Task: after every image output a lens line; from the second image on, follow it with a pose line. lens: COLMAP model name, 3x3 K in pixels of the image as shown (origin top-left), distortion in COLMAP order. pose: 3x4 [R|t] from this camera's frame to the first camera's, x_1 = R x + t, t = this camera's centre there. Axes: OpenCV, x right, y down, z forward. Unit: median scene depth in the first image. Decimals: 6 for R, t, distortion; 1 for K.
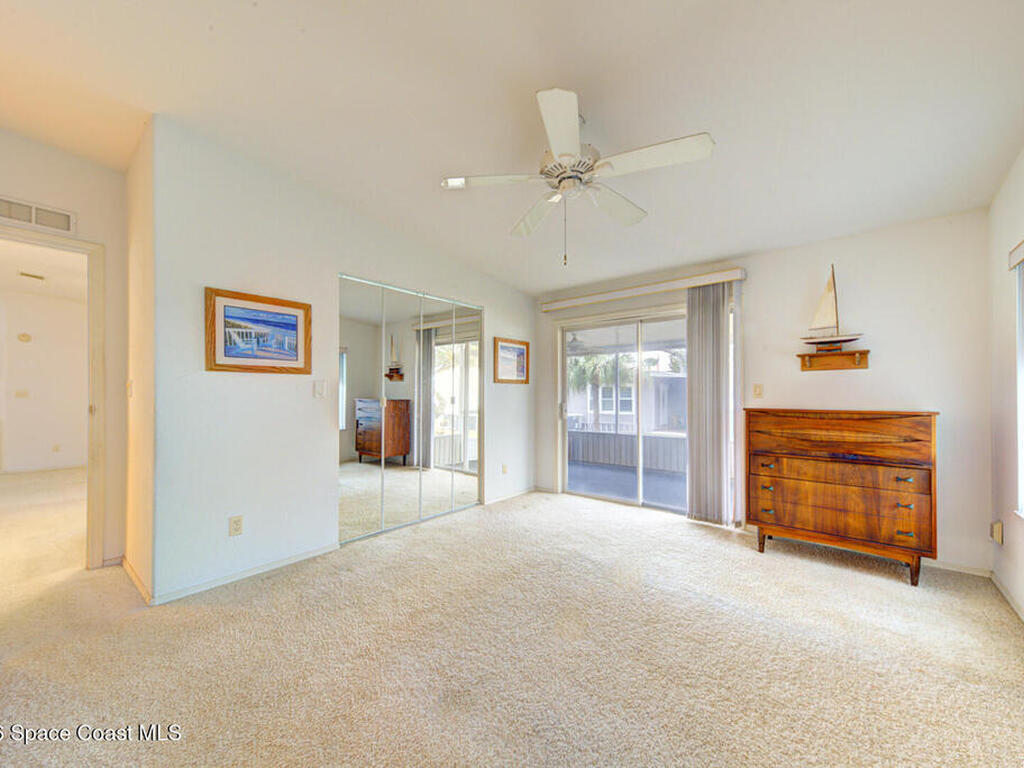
lens RADIAL K [[399.1, 0, 512.5], [0, 399.1, 394.7], [0, 0, 1]] dist [0.040696, -0.015399]
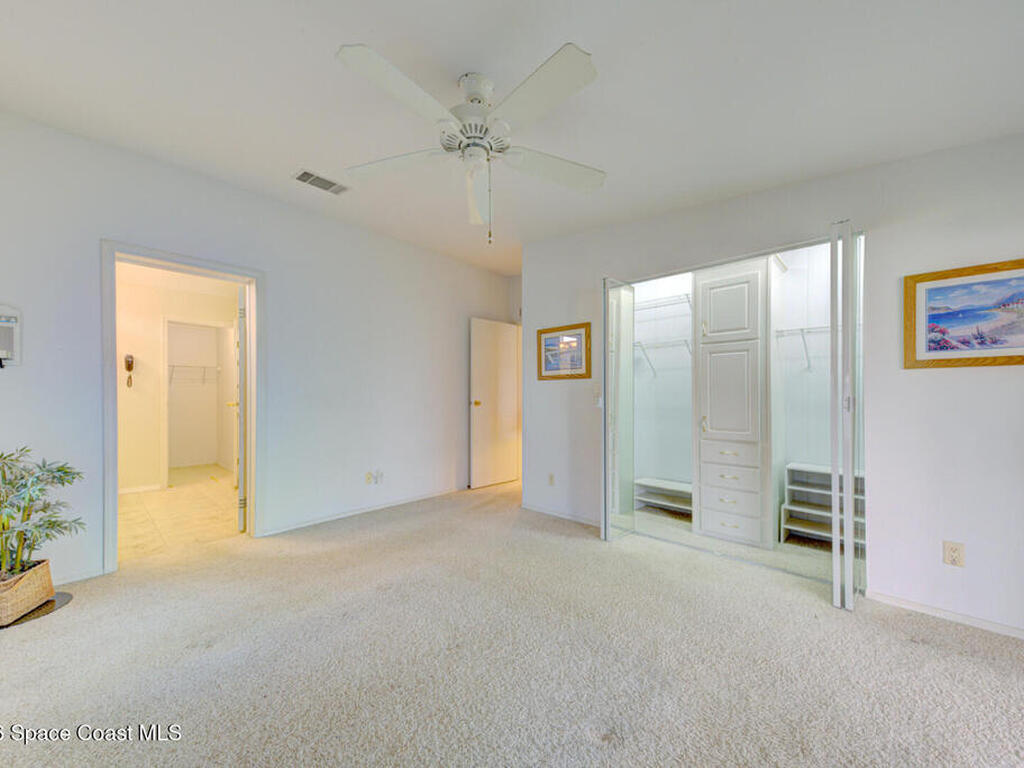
lens RADIAL K [[395.1, 0, 510.6], [0, 395.1, 395.2], [0, 0, 1]] dist [0.034564, -0.009775]
pose [[-0.048573, -0.005157, -0.998806, 0.842059], [-0.000043, 0.999987, -0.005161, 0.010767], [0.998820, -0.000208, -0.048573, 0.925645]]
